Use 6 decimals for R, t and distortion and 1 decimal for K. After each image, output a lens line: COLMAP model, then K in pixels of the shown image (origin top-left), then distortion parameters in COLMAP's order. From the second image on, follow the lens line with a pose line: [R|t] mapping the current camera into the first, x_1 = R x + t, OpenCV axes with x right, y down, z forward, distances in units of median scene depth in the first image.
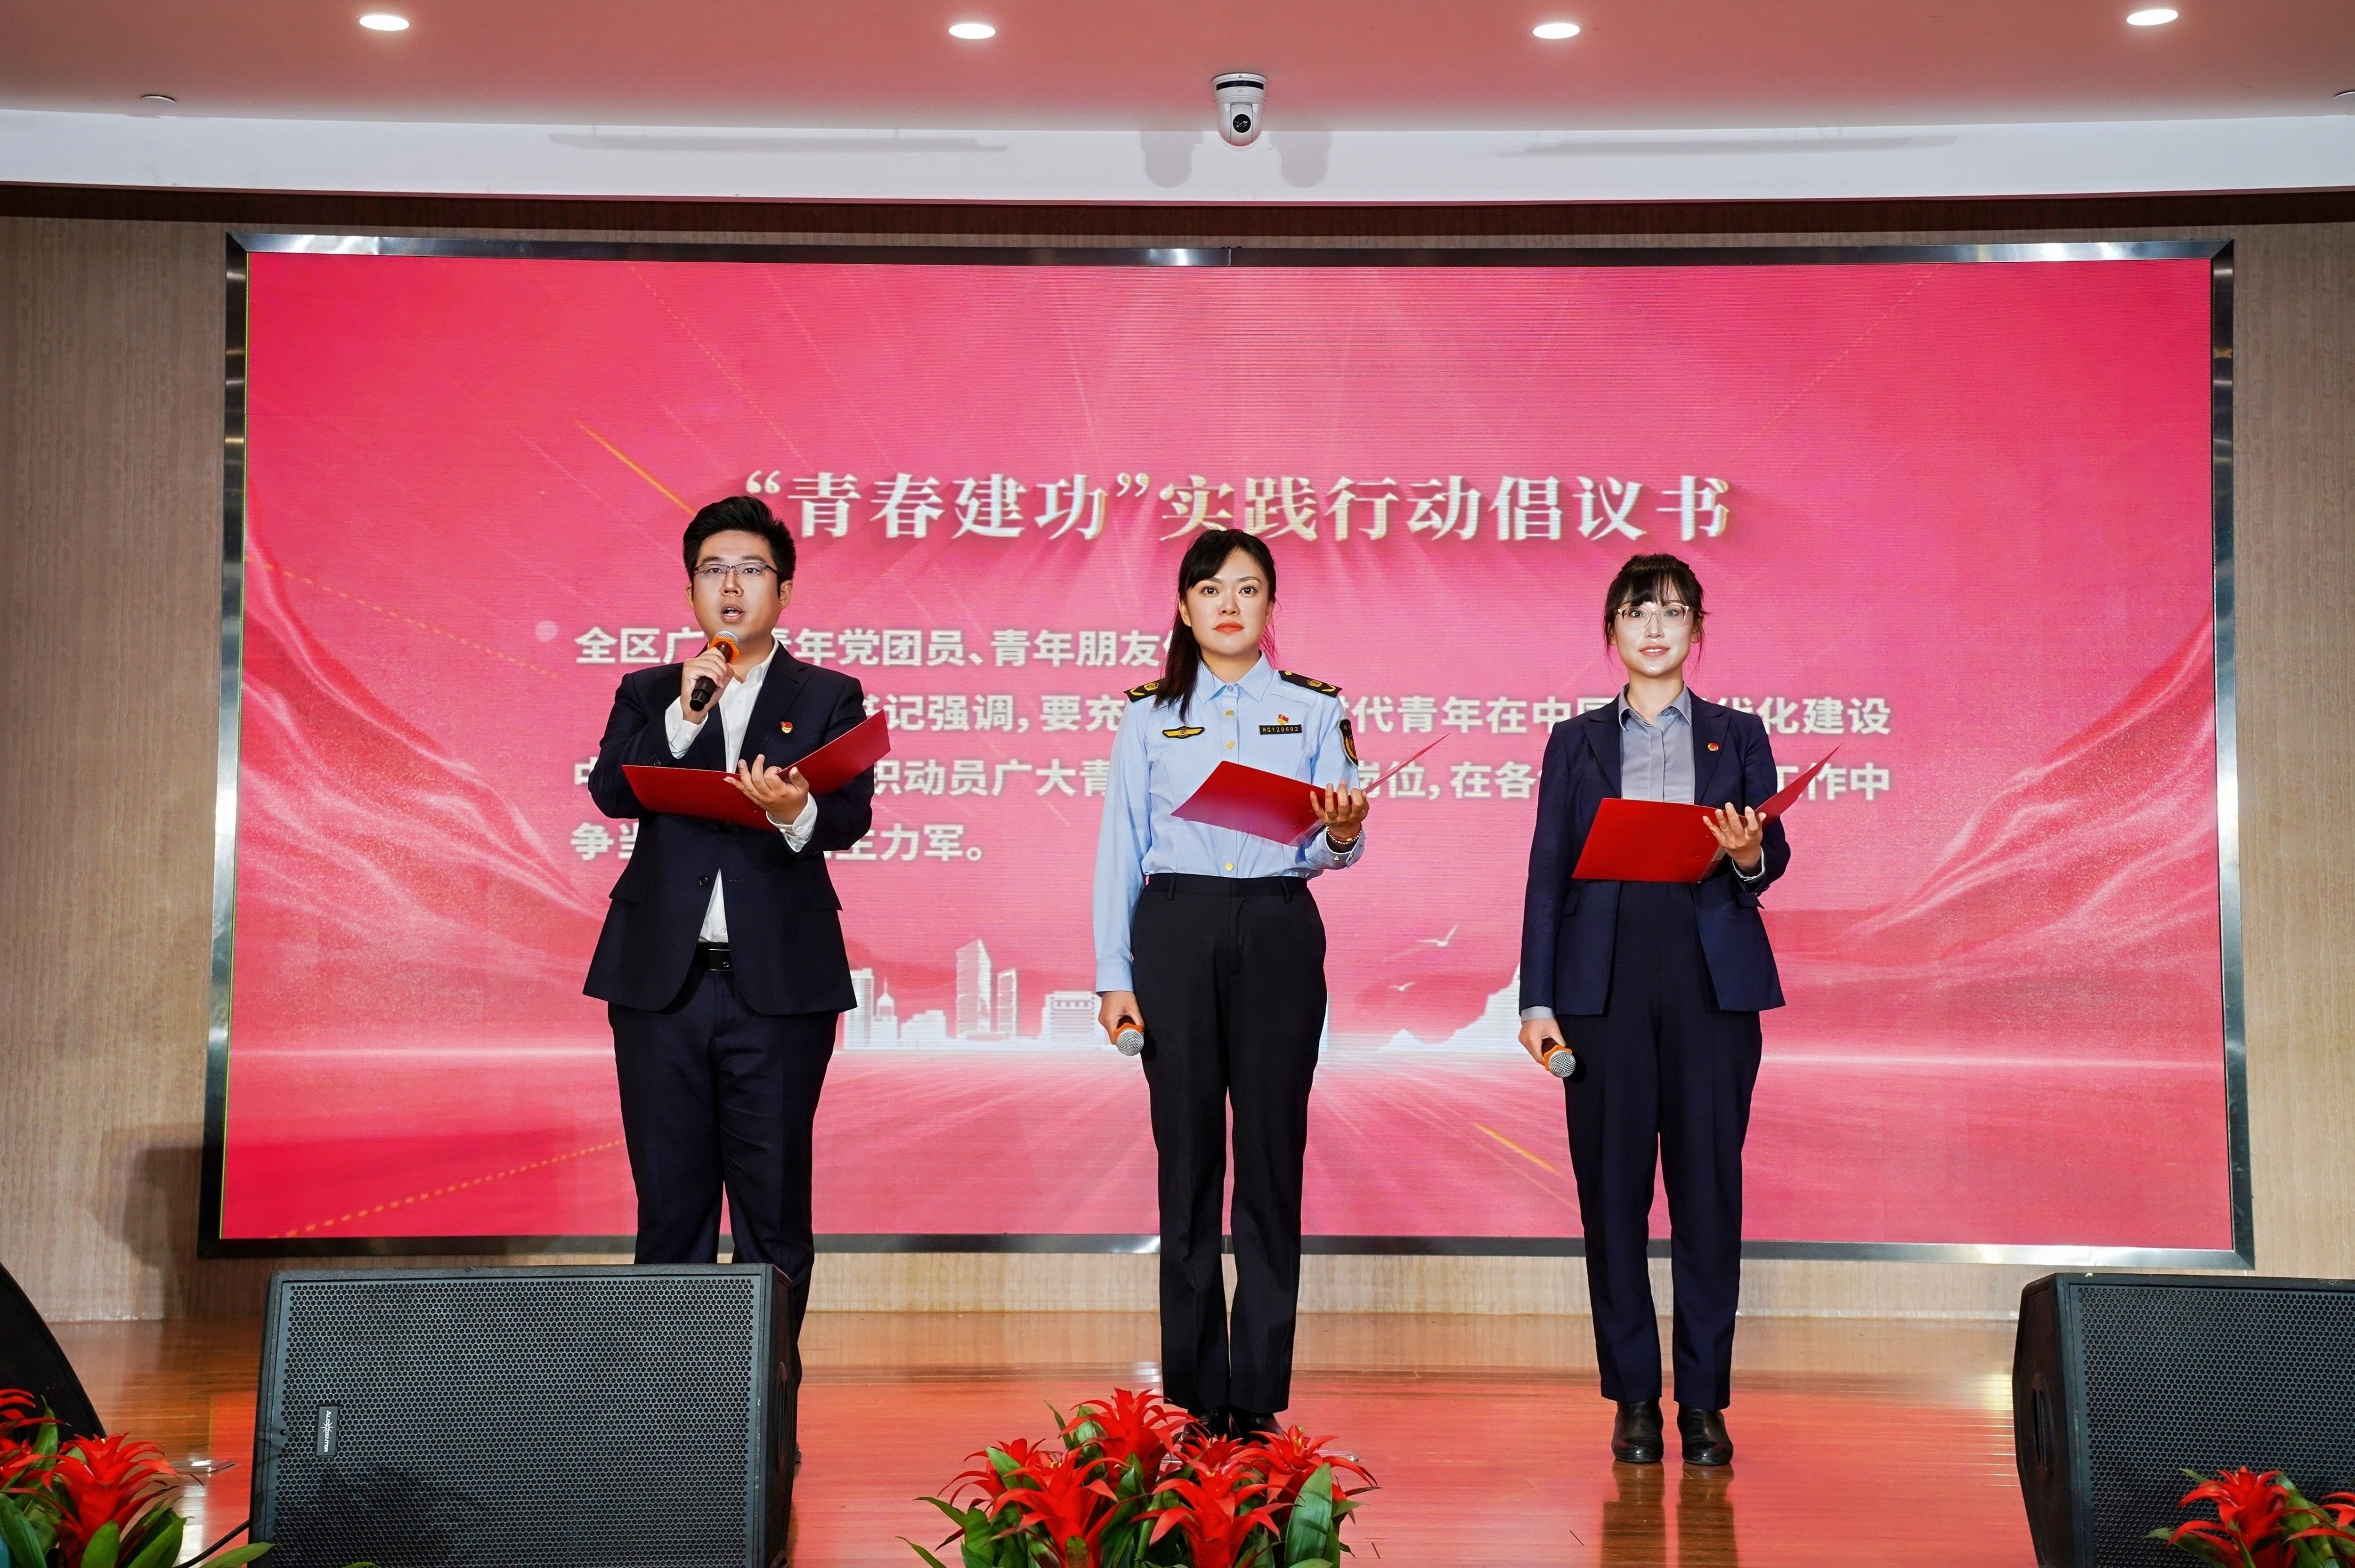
lens RADIAL K [[3216.9, 0, 1177.5], [0, 3216.9, 784.0], [0, 0, 1]] dist [0.229812, 0.107793]
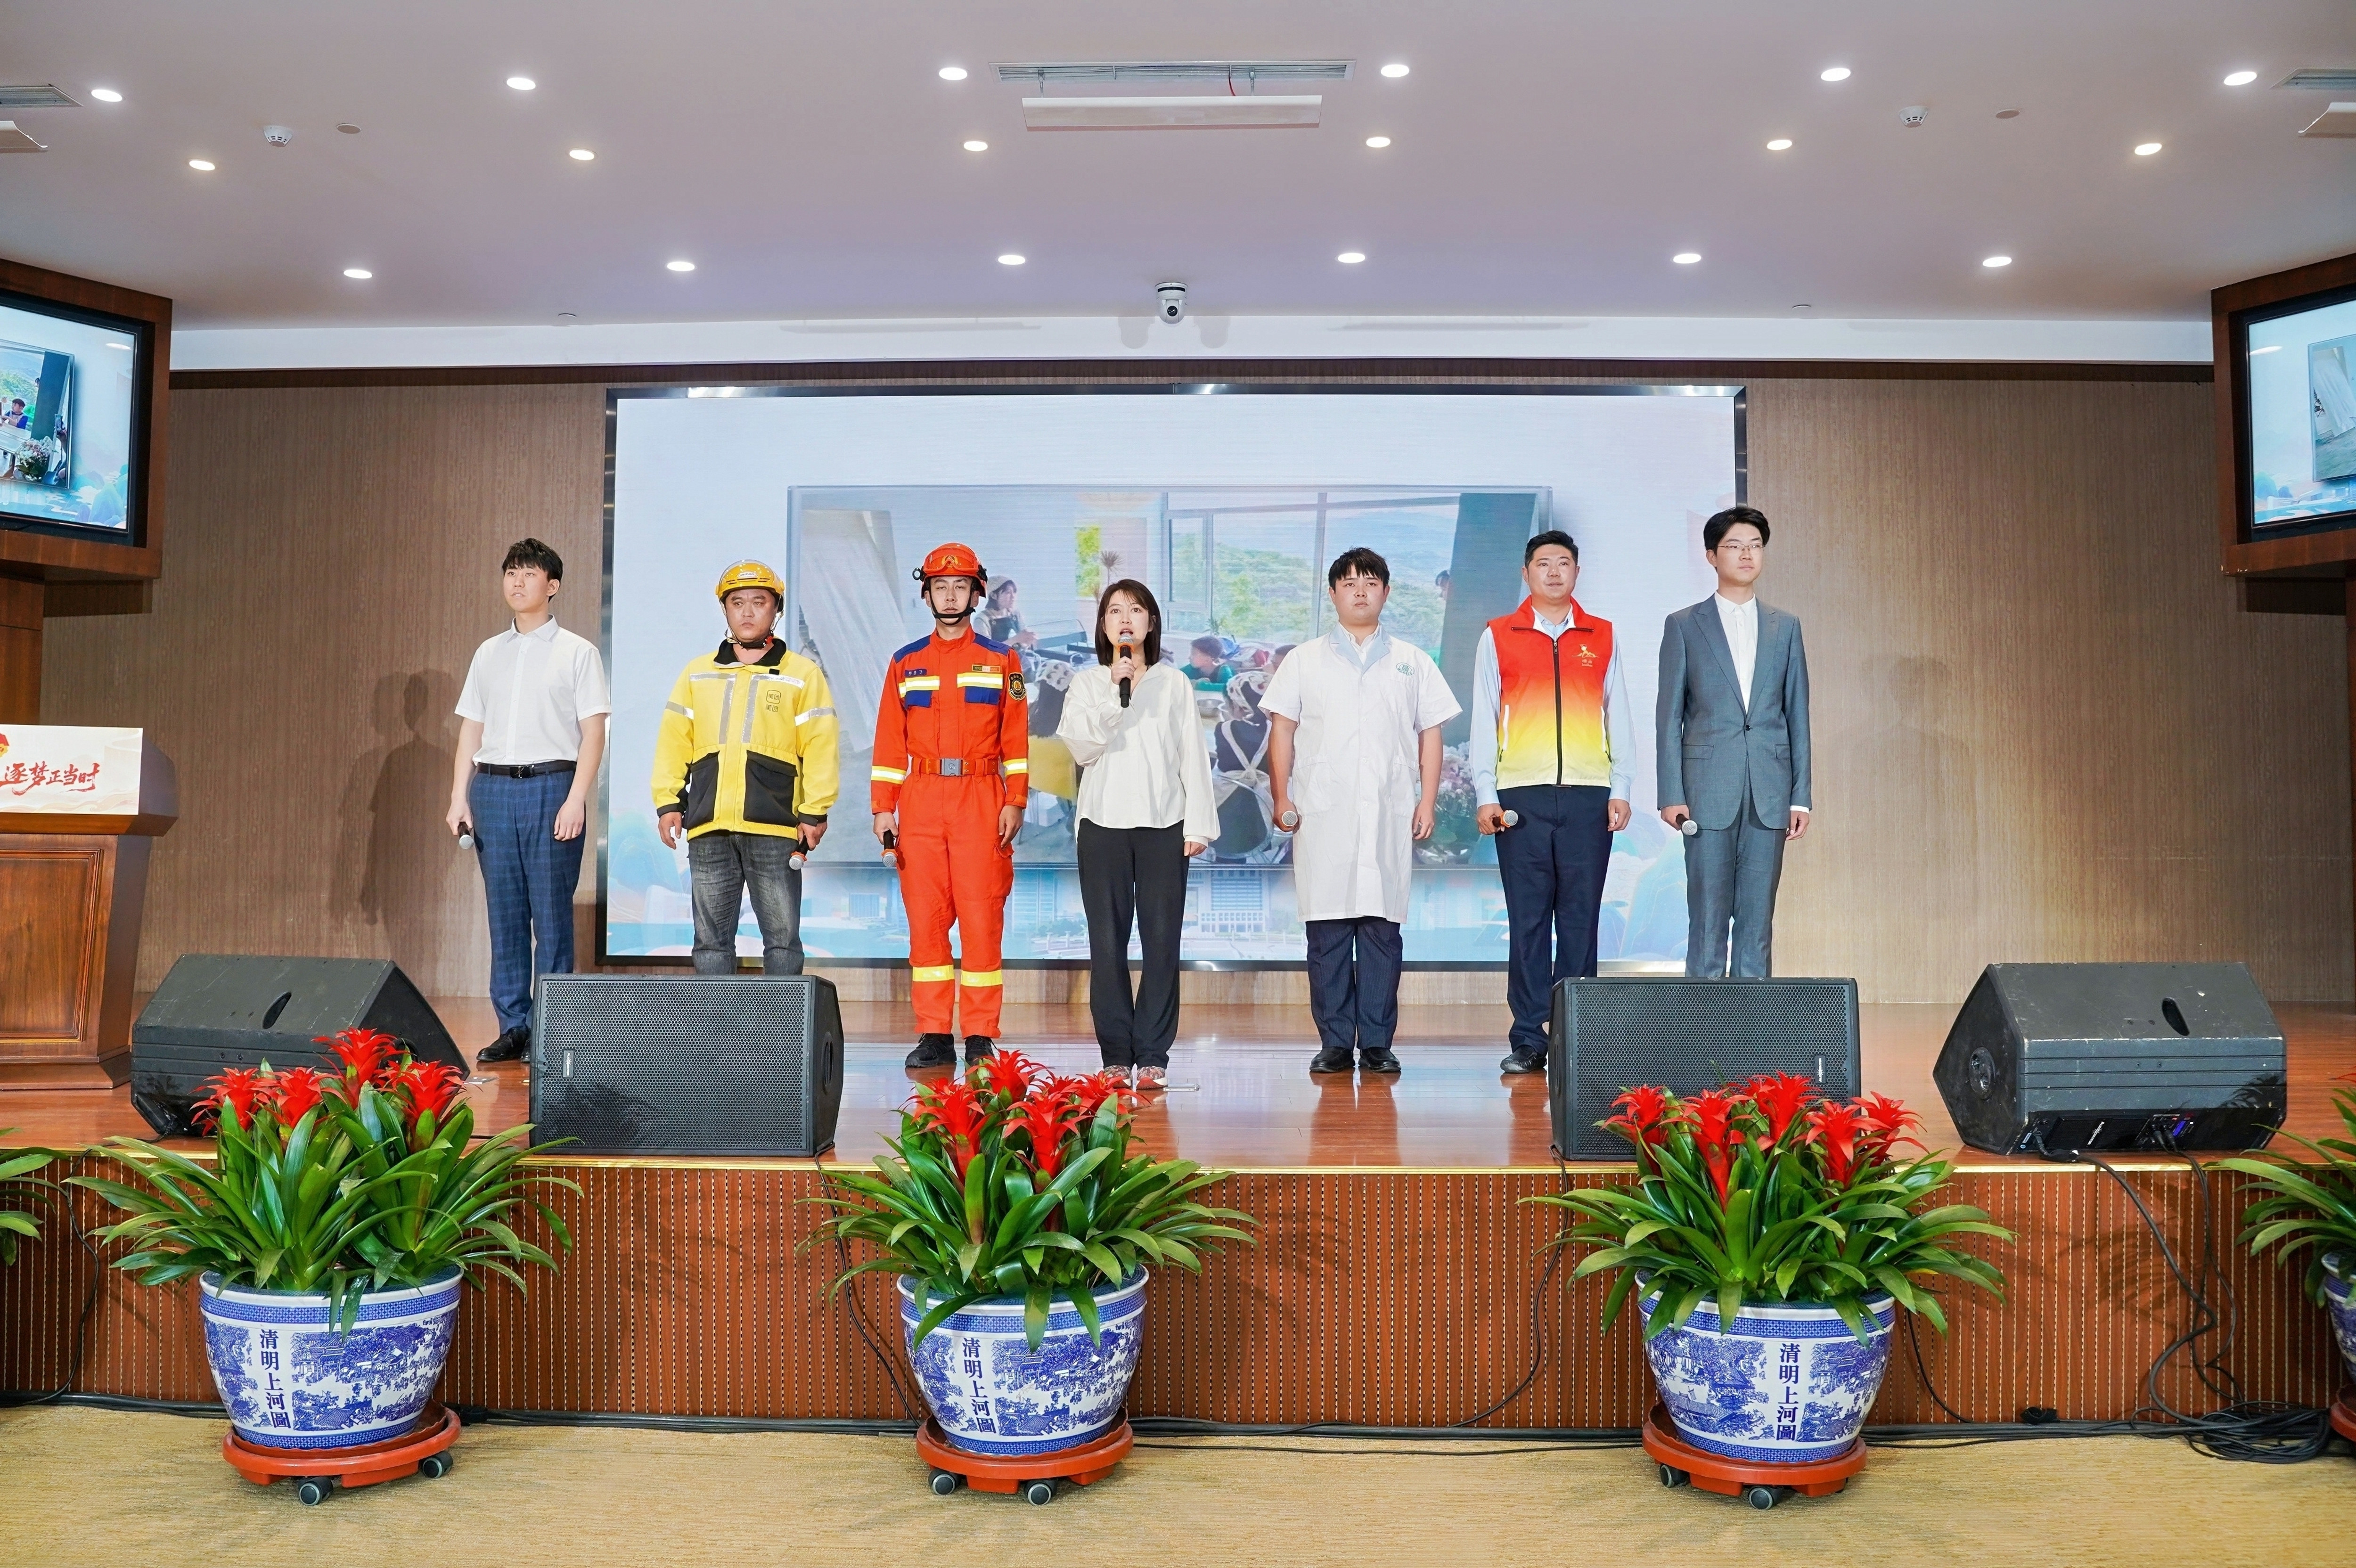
lens RADIAL K [[1854.6, 0, 1178.0], [0, 1854.6, 784.0], [0, 0, 1]] dist [-0.087133, 0.005619]
pose [[0.999734, -0.001351, -0.023006, 0.043440], [0.002367, 0.999021, 0.044166, 0.002380], [0.022924, -0.044208, 0.998759, 0.018946]]
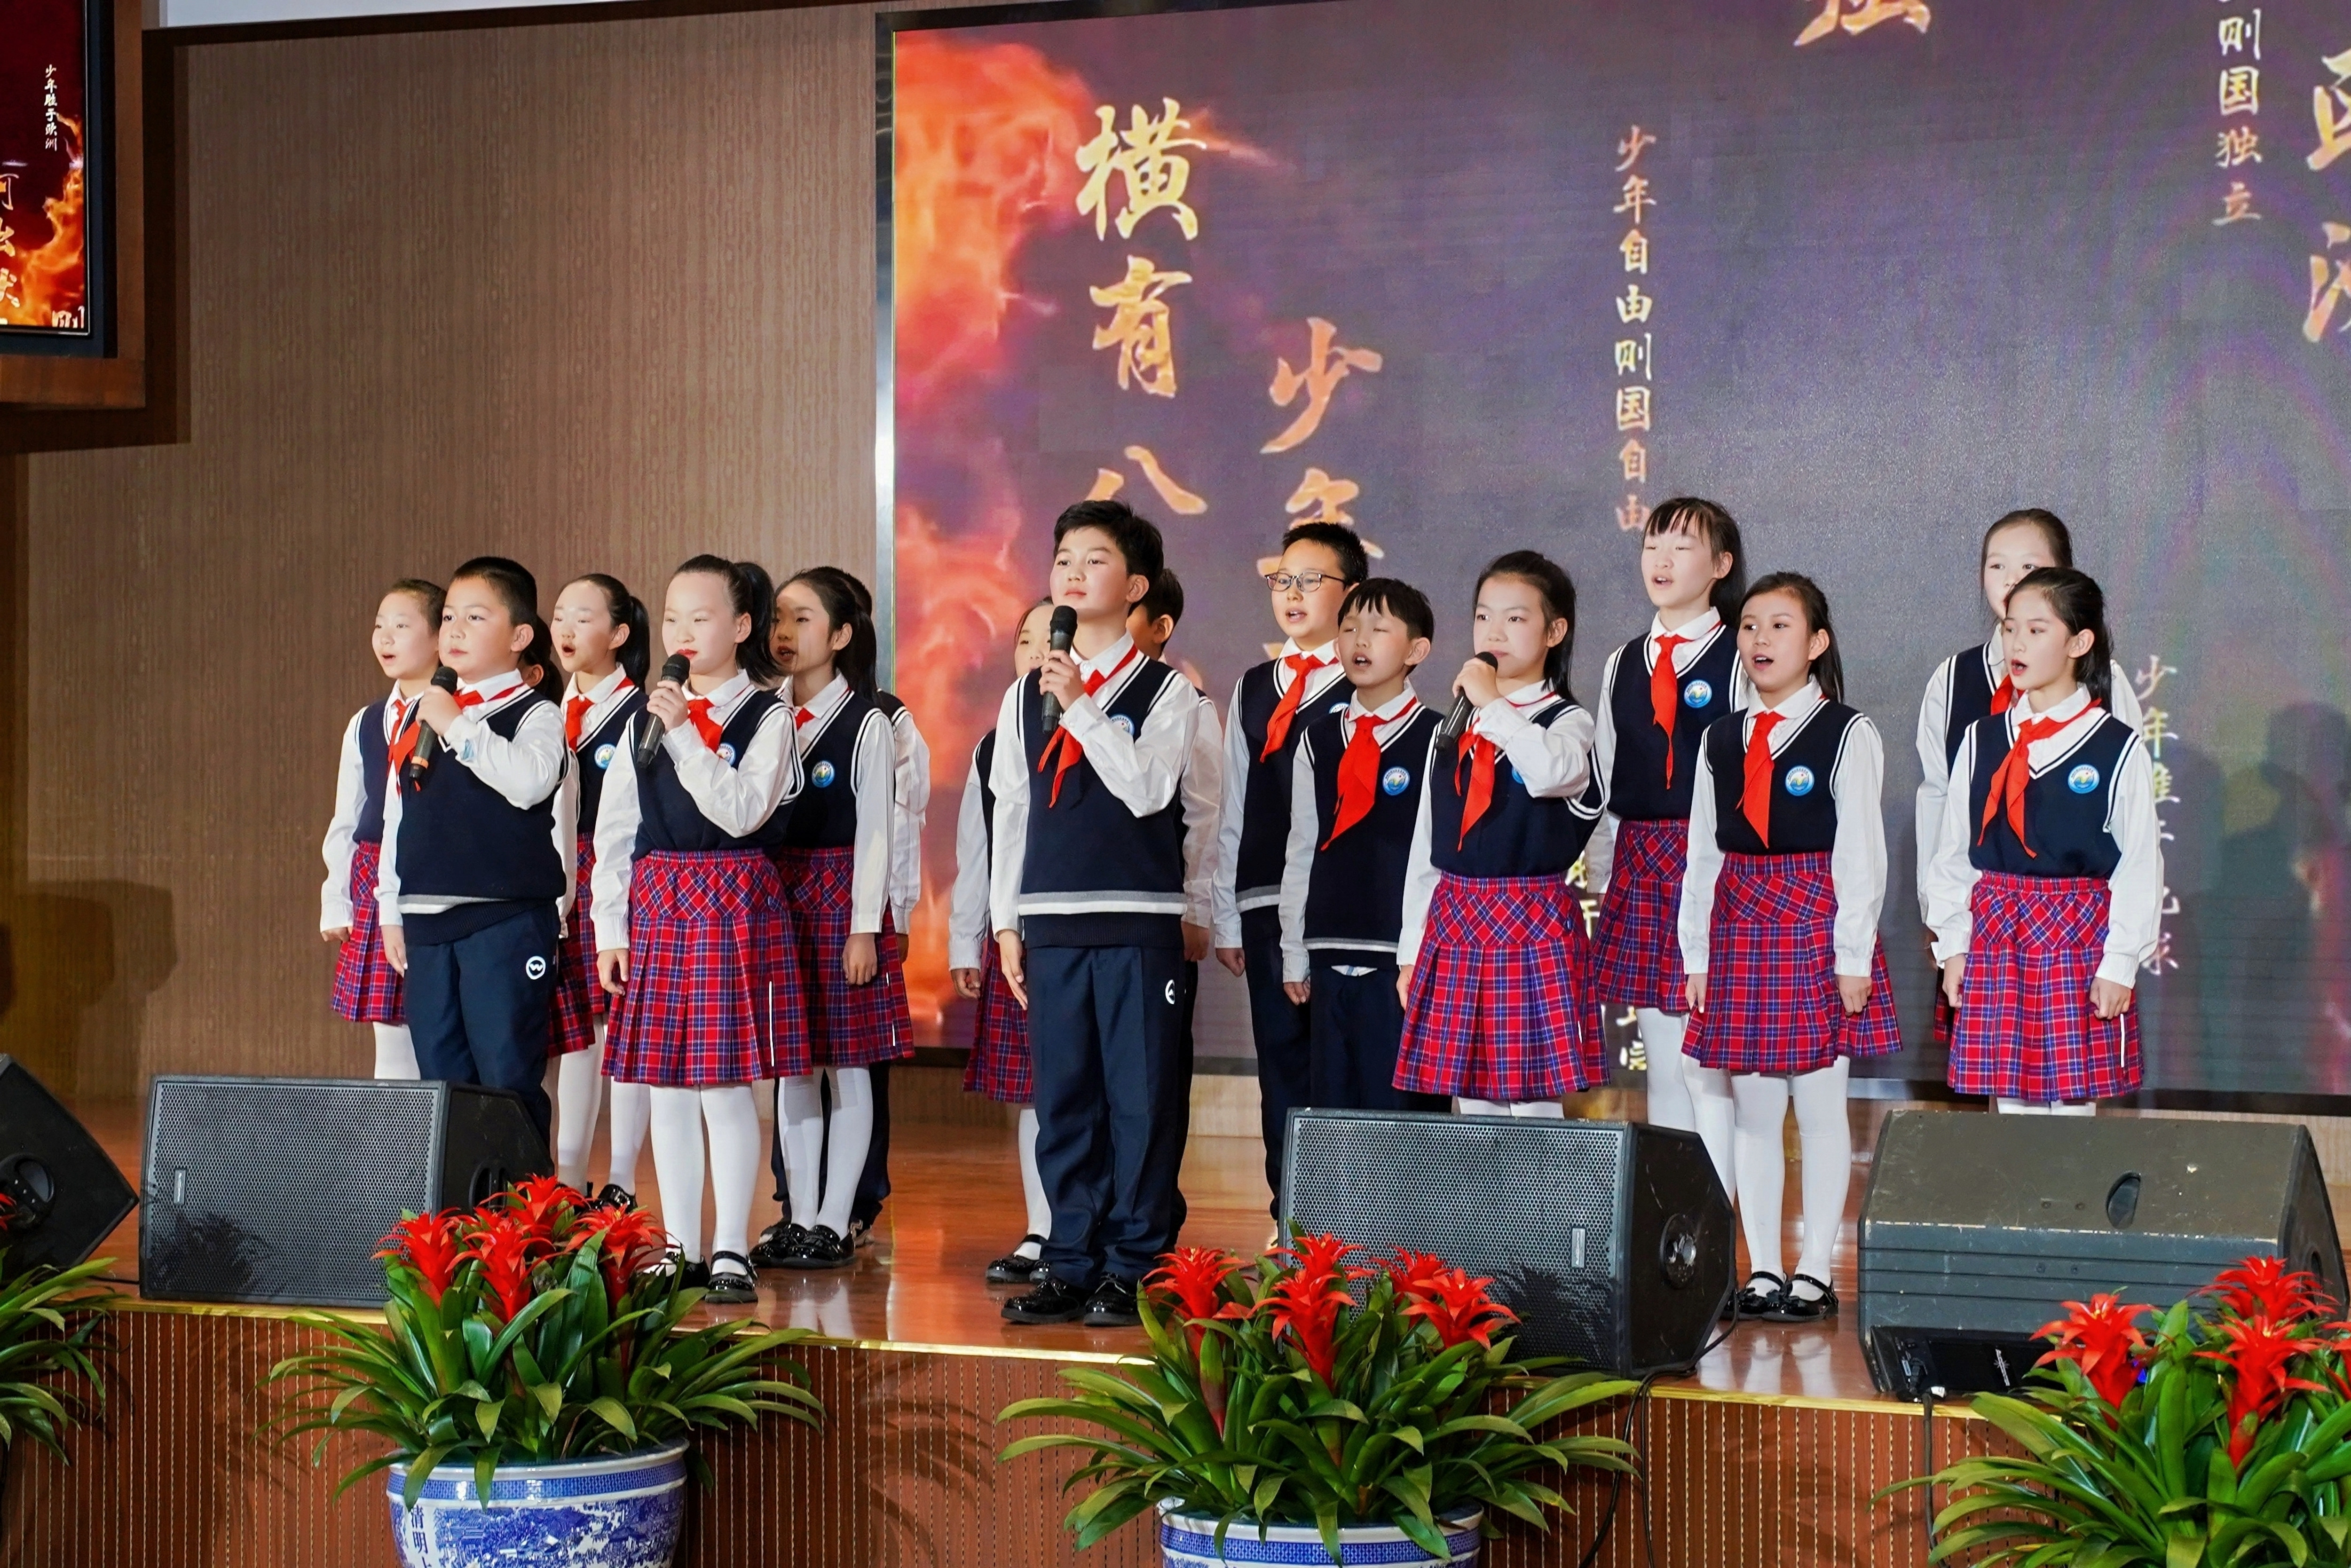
lens RADIAL K [[5749.3, 0, 1175.5], [0, 5749.3, 784.0], [0, 0, 1]] dist [0.329413, -0.720198]
pose [[0.874261, 0.000037, -0.485457, 0.637181], [0.039972, 0.996599, 0.072062, -0.065829], [0.483808, -0.082406, 0.871286, -0.453575]]
